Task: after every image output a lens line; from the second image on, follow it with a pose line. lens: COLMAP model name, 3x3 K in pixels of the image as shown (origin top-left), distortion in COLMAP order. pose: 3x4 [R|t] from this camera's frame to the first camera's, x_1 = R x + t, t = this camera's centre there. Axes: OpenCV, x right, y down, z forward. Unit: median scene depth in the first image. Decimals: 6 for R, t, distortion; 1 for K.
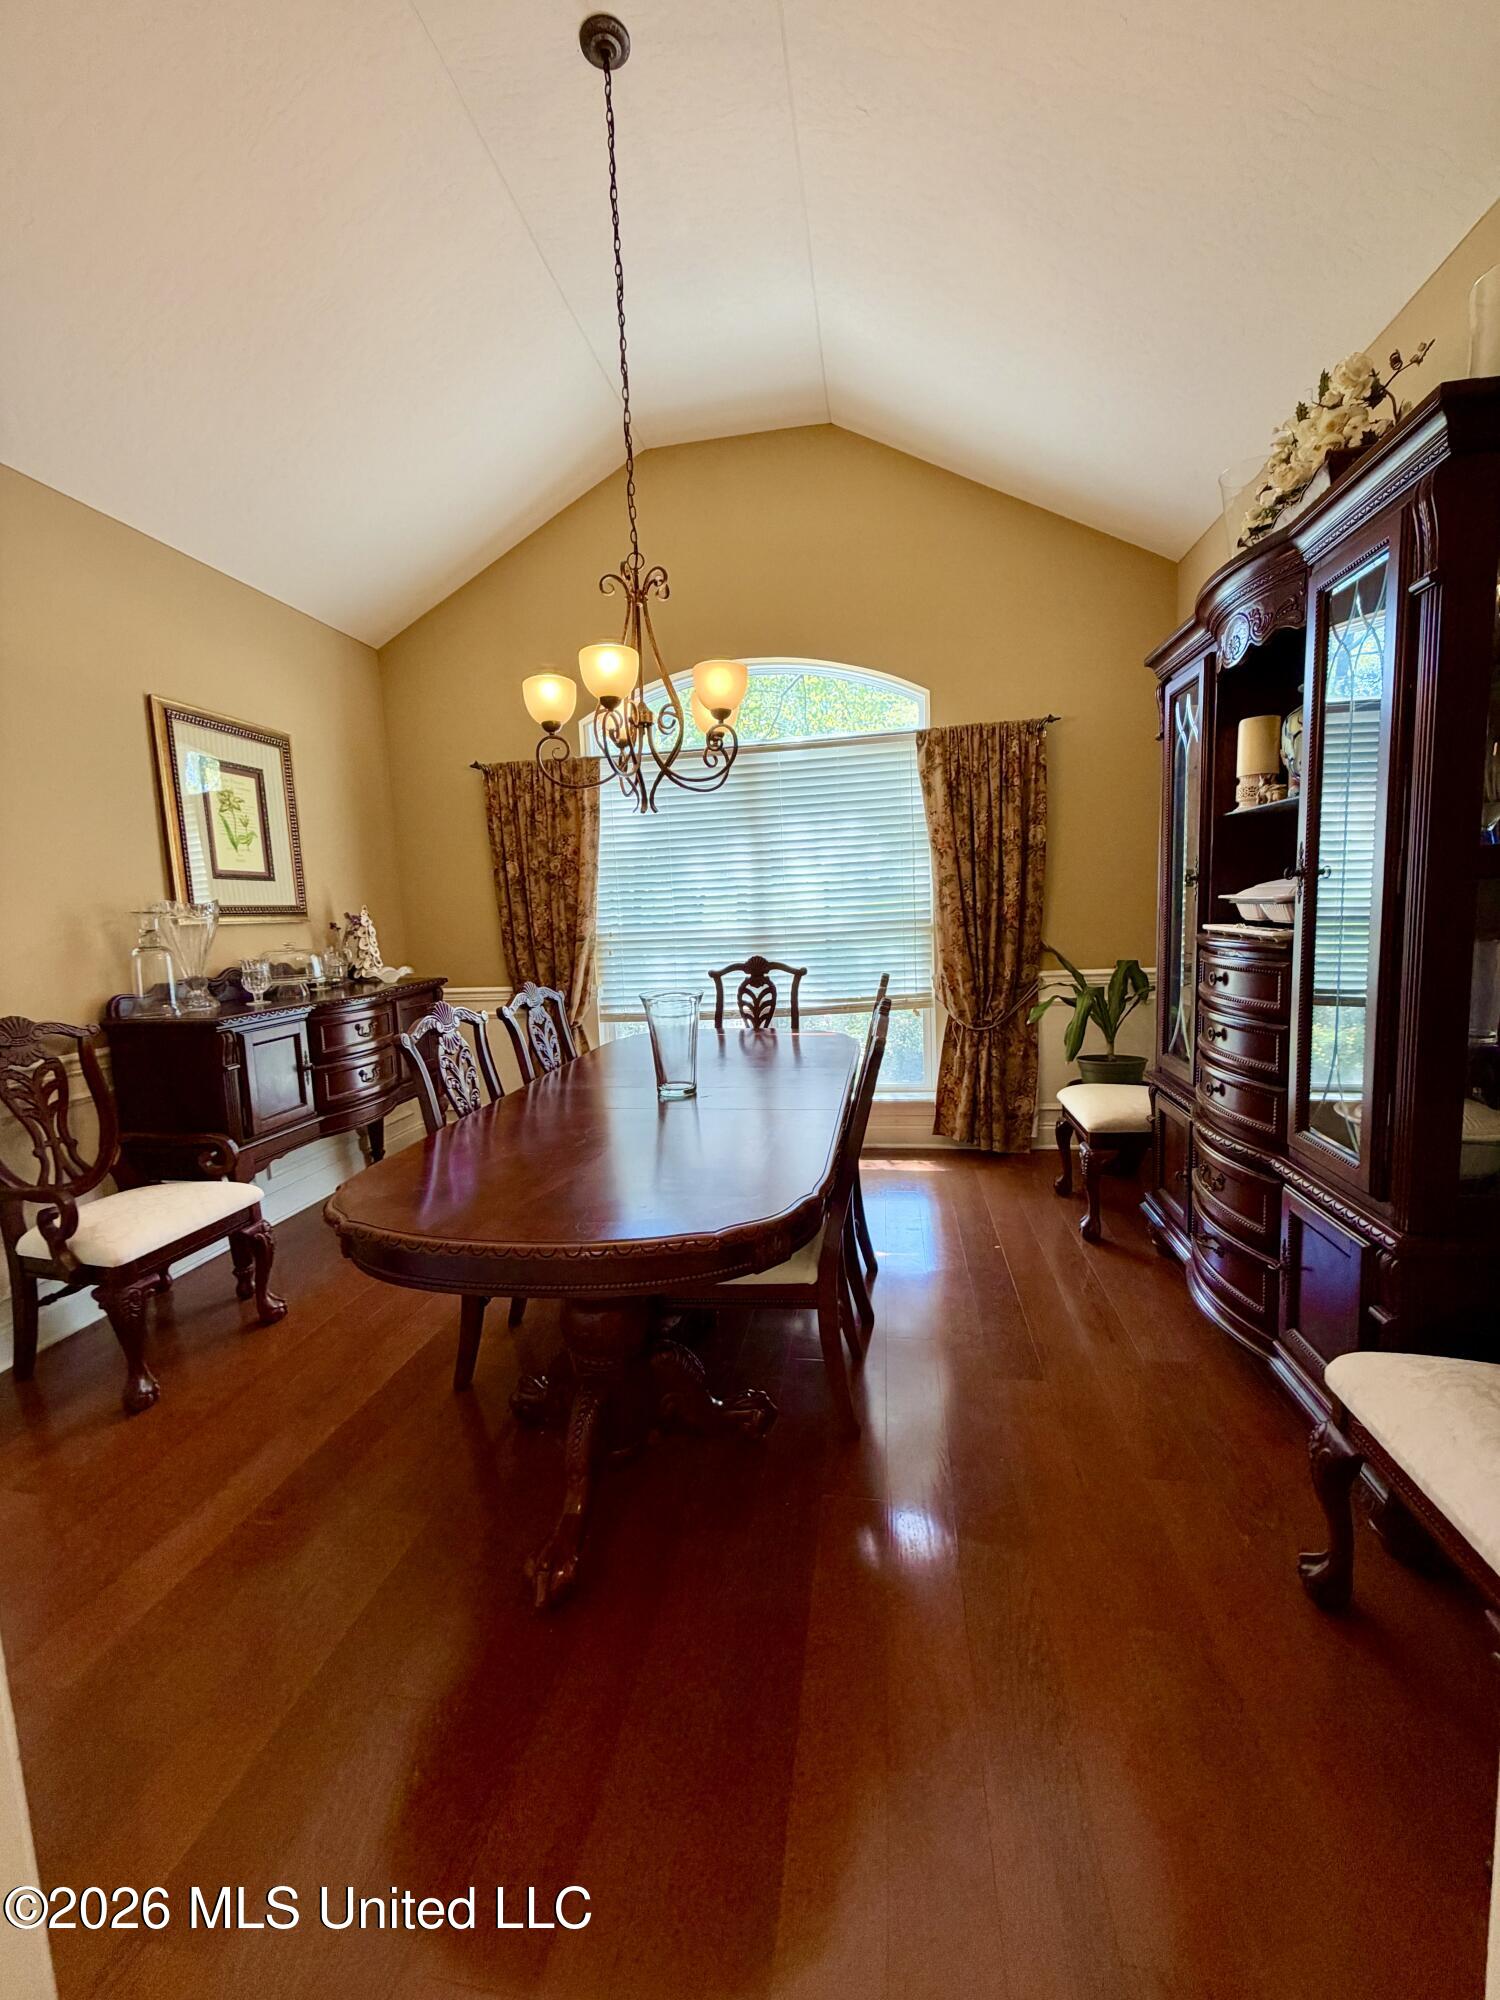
lens RADIAL K [[793.3, 0, 753.1], [0, 793.3, 994.5], [0, 0, 1]] dist [-0.002647, 0.000422]
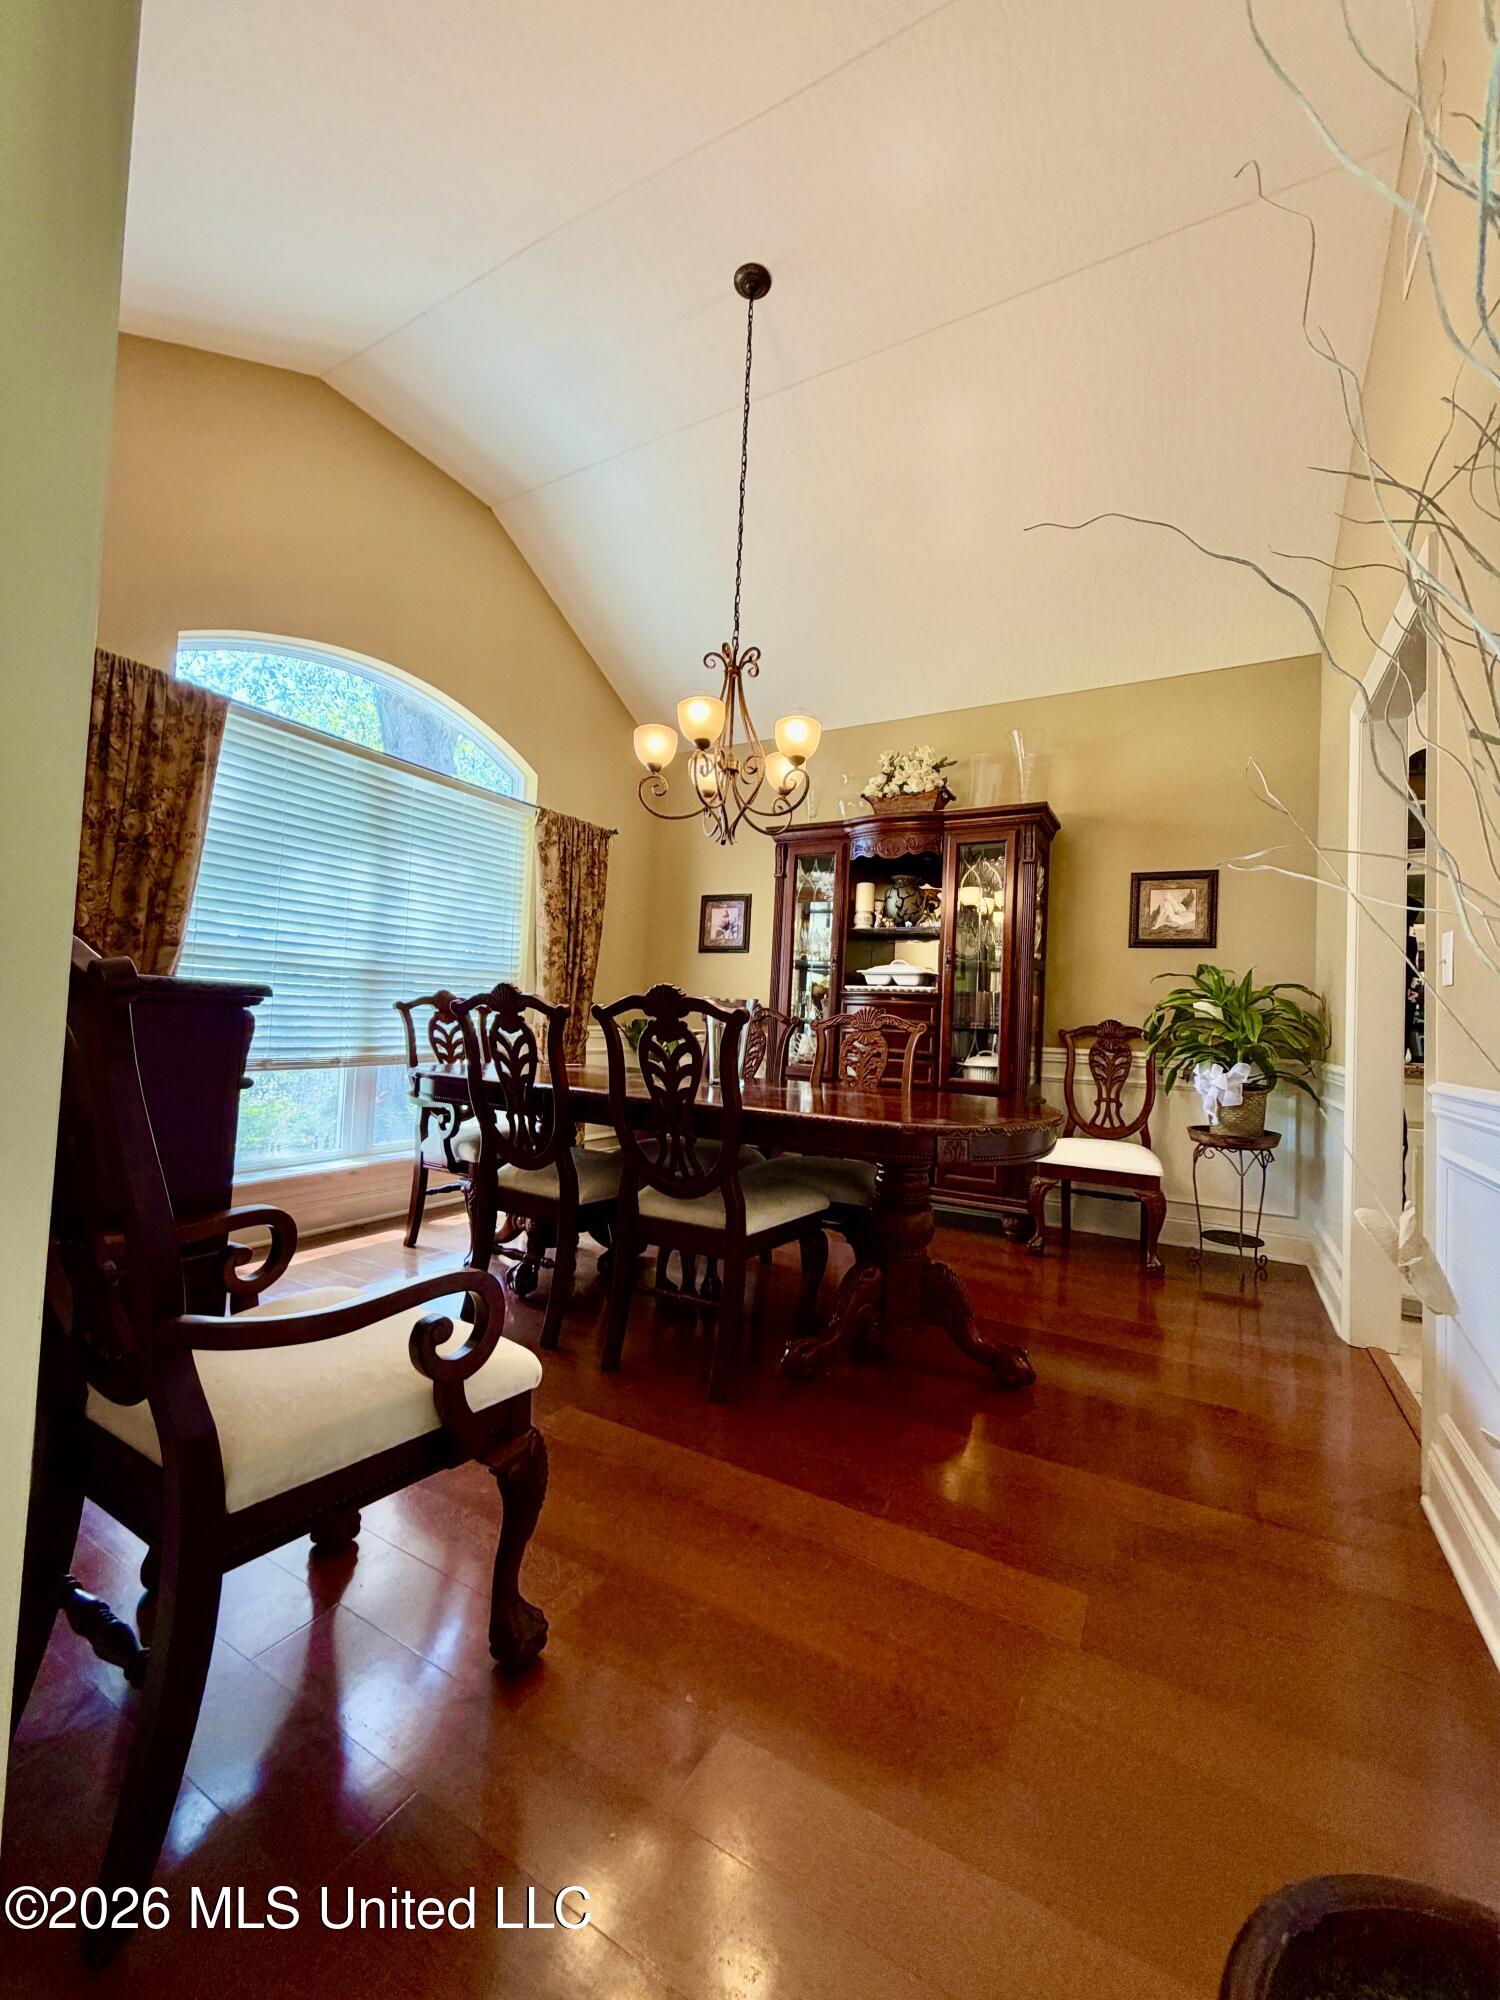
lens RADIAL K [[793.3, 0, 750.5], [0, 793.3, 997.9], [0, 0, 1]] dist [-0.002647, 0.000422]
pose [[0.353840, 0.089590, 0.931005, -0.720346], [0.046862, 0.992453, -0.113314, 0.081290], [-0.934131, 0.083724, 0.346971, 0.348923]]
